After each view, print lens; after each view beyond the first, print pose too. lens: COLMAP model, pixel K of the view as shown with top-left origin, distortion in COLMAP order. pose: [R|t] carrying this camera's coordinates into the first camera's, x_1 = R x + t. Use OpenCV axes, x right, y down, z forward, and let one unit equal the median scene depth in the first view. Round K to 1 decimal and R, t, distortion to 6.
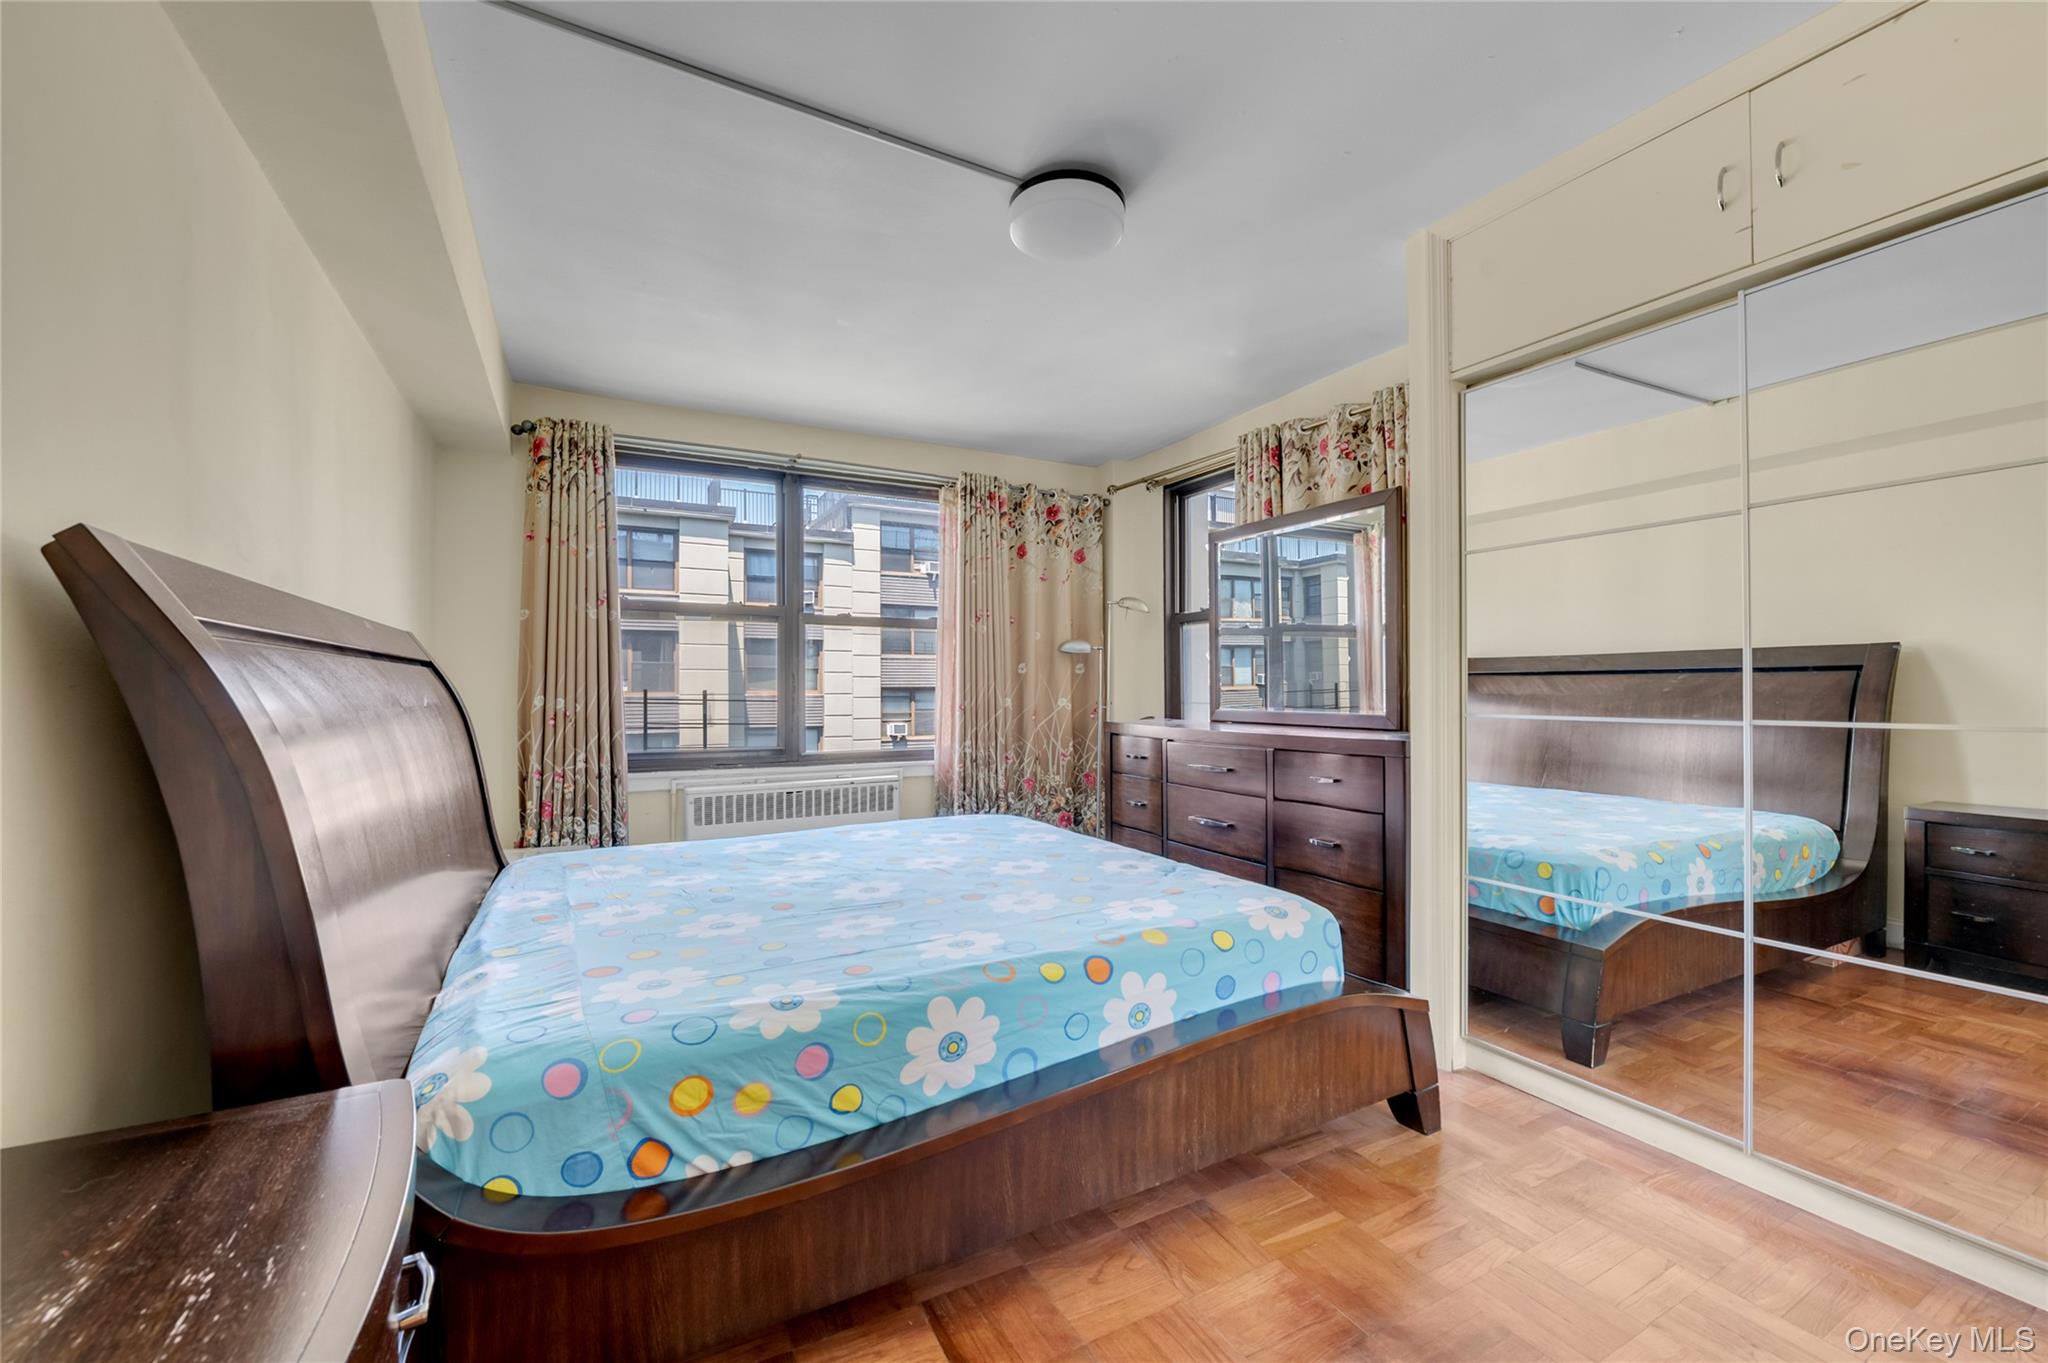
lens RADIAL K [[826.0, 0, 1028.4], [0, 826.0, 689.3], [0, 0, 1]] dist [-0.008622, 0.000083]
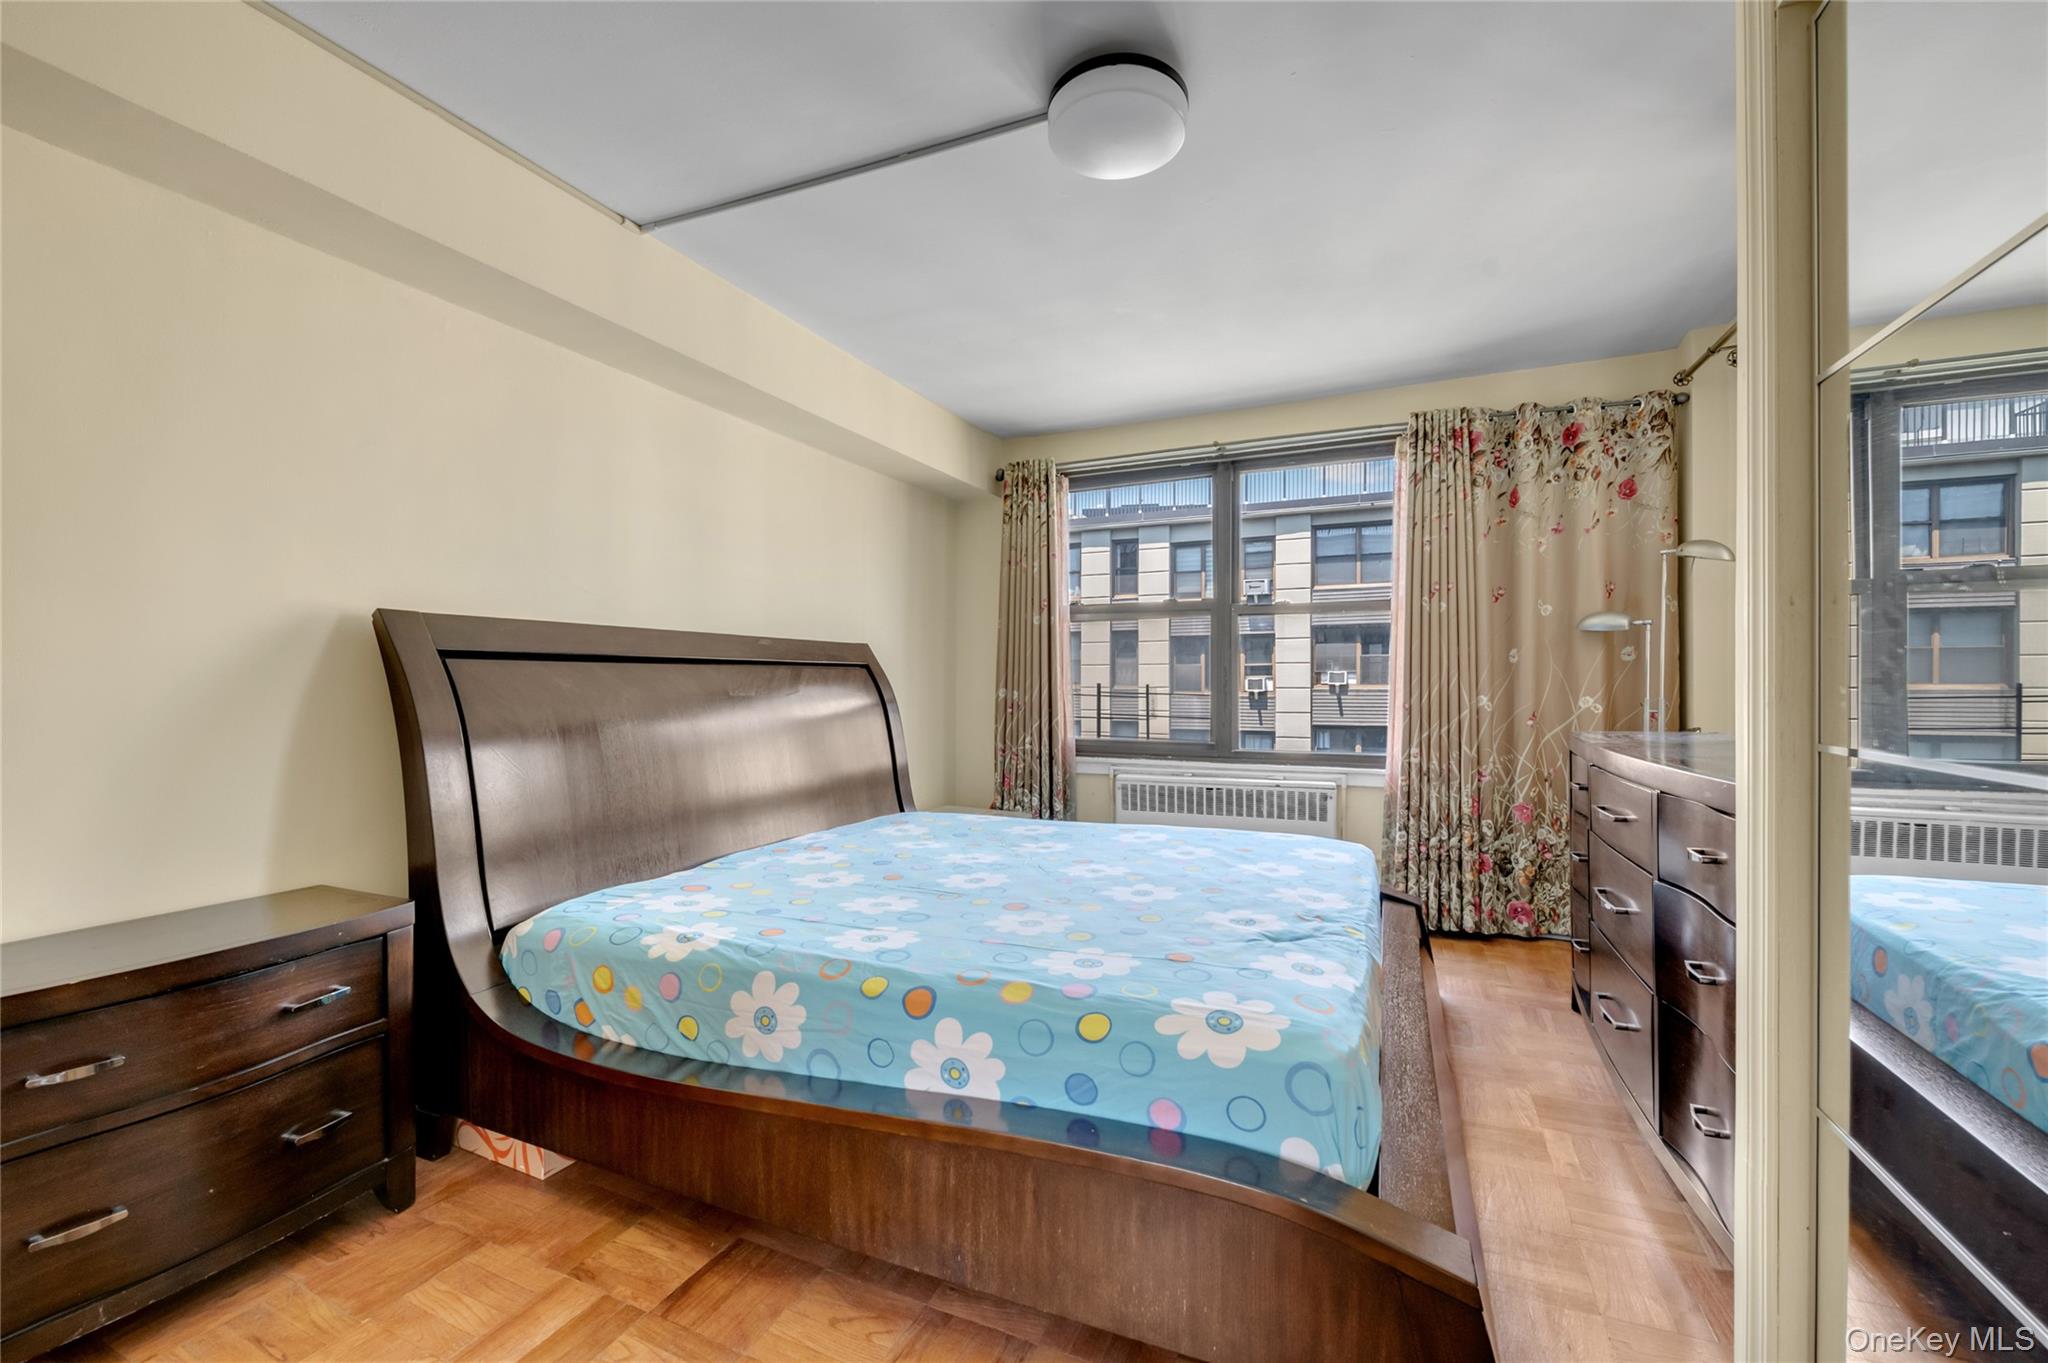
lens RADIAL K [[826.0, 0, 1028.4], [0, 826.0, 689.3], [0, 0, 1]] dist [-0.008622, 0.000083]
pose [[0.610809, 0.006691, -0.791750, 0.411138], [0.000563, 0.999960, 0.008885, -0.002358], [0.791778, -0.005872, 0.610781, 0.265135]]
